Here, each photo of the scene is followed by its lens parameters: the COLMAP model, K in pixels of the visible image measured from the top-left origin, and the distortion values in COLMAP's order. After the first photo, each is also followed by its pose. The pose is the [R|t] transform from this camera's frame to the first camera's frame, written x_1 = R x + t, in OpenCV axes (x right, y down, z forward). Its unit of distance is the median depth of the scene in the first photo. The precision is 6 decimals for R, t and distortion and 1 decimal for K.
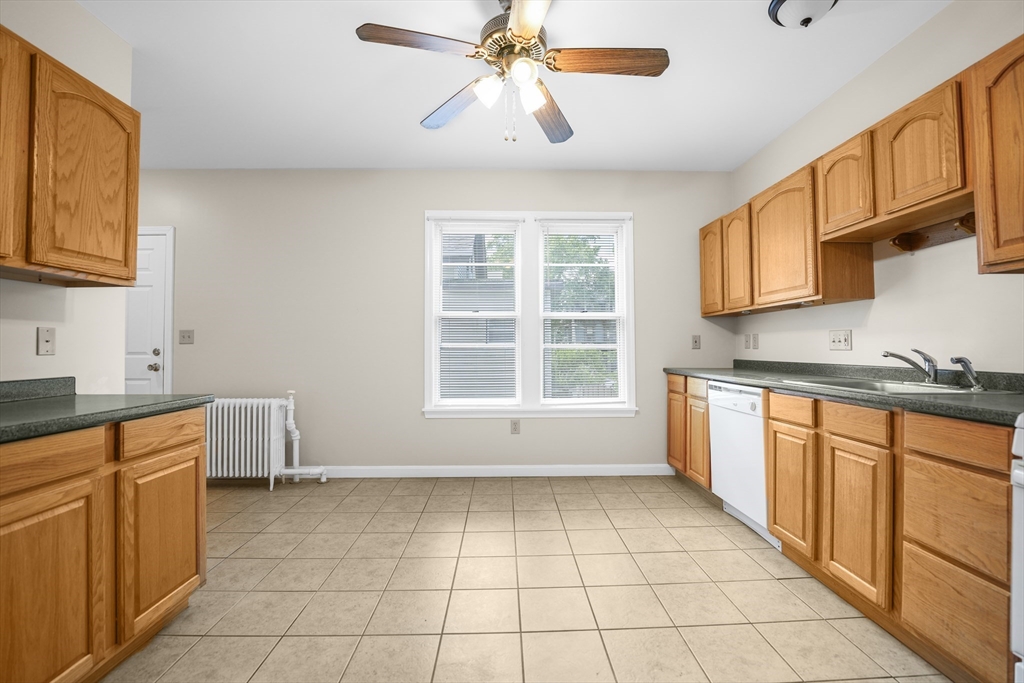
lens RADIAL K [[425.3, 0, 516.1], [0, 425.3, 338.2], [0, 0, 1]] dist [-0.015276, 0.000277]
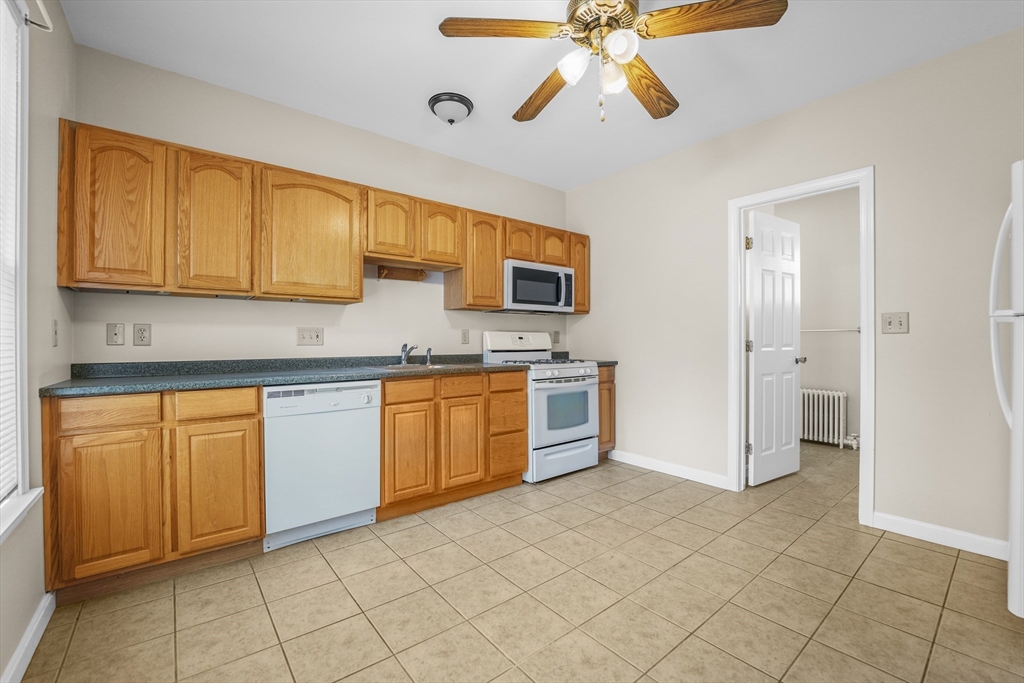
lens RADIAL K [[425.3, 0, 520.7], [0, 425.3, 344.9], [0, 0, 1]] dist [-0.015276, 0.000277]
pose [[-0.611946, 0.000885, 0.790899, -0.506905], [-0.012776, 0.999858, -0.011005, 0.035930], [-0.790796, -0.016839, -0.611848, 1.378943]]
